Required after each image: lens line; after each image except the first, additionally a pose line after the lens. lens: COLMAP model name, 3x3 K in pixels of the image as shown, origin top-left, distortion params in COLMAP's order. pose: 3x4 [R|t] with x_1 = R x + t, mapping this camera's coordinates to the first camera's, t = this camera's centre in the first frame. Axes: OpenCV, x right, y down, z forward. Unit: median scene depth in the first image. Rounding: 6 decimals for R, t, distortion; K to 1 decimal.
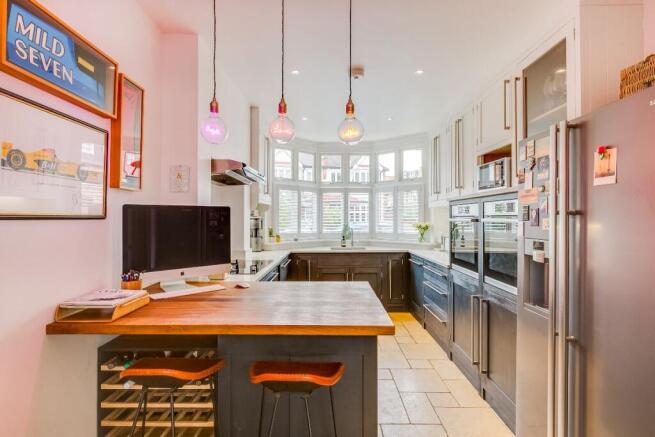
lens RADIAL K [[347.7, 0, 324.7], [0, 347.7, 217.7], [0, 0, 1]] dist [0.004315, -0.000038]
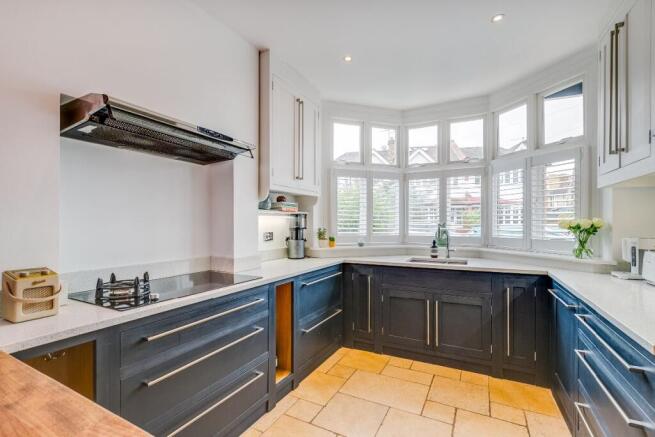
lens RADIAL K [[296.7, 0, 331.9], [0, 296.7, 222.8], [0, 0, 1]] dist [-0.005453, 0.002382]
pose [[0.886614, -0.000670, -0.462510, 0.155112], [-0.001217, 0.999992, -0.003782, 0.021142], [0.462509, 0.003916, 0.886606, 0.443939]]
